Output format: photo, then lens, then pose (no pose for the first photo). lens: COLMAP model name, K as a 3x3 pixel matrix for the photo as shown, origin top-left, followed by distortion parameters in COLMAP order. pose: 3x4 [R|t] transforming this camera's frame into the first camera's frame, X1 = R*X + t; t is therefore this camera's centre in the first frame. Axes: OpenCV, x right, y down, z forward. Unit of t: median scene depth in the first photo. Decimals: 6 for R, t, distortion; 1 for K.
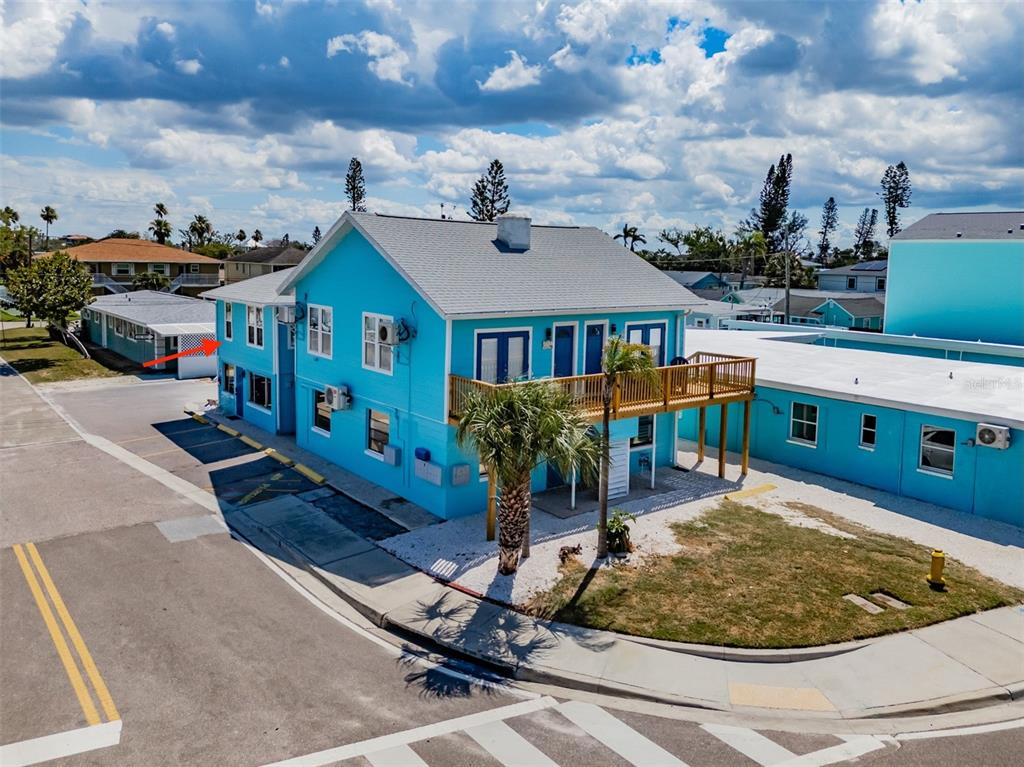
lens RADIAL K [[741.2, 0, 512.7], [0, 741.2, 330.3], [0, 0, 1]] dist [0.074717, -0.080586]
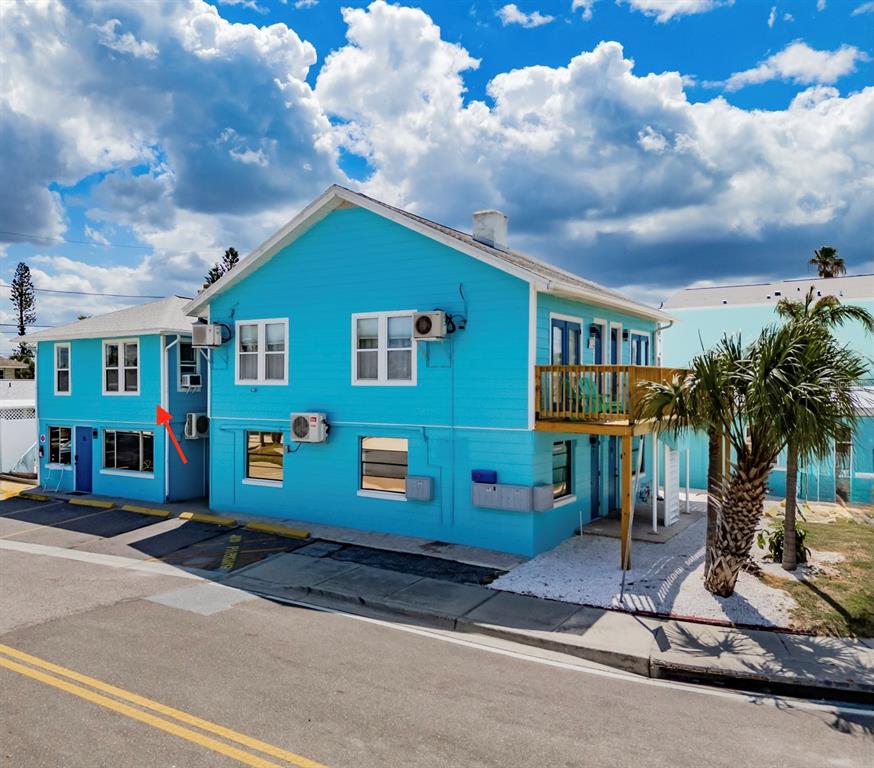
lens RADIAL K [[722.3, 0, 370.8], [0, 722.3, 383.9], [0, 0, 1]] dist [0.061799, -0.064881]
pose [[0.961864, -0.024437, 0.272435, -0.475236], [0.048693, 0.995390, -0.082630, 0.136936], [-0.269160, 0.092744, 0.958620, 0.320857]]
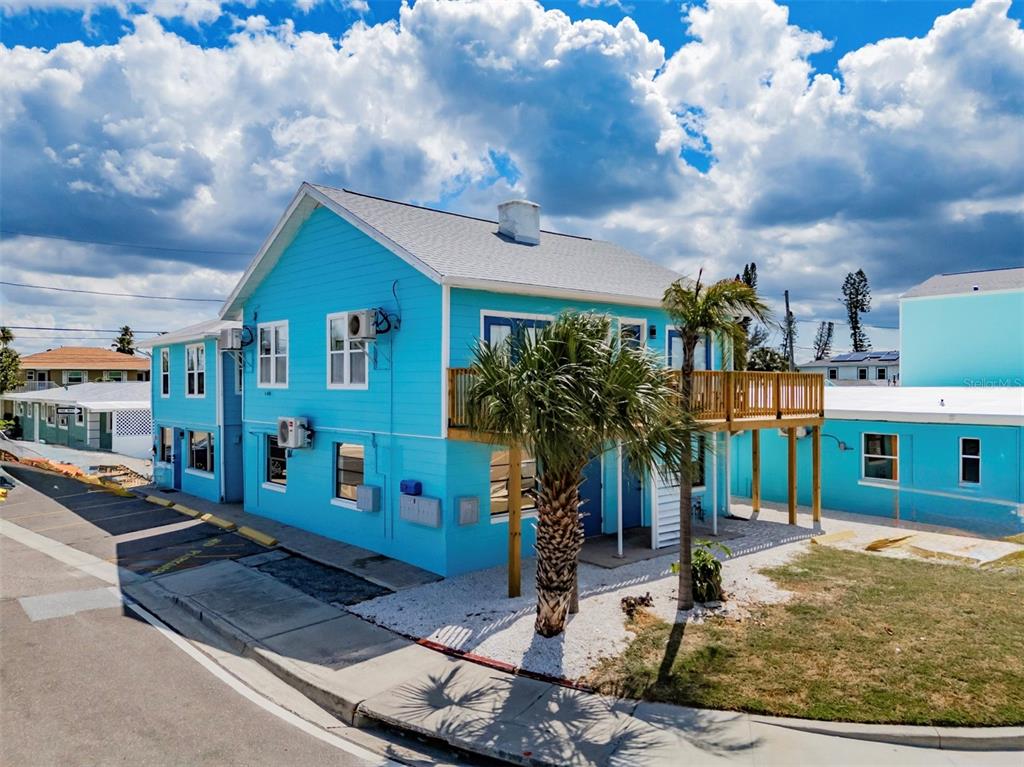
lens RADIAL K [[727.6, 0, 525.4], [0, 727.6, 380.6], [0, 0, 1]] dist [0.050199, -0.035619]
pose [[0.998178, -0.025660, 0.054612, -0.050276], [0.030840, 0.994881, -0.096231, 0.145343], [-0.051863, 0.097740, 0.993860, 0.303783]]
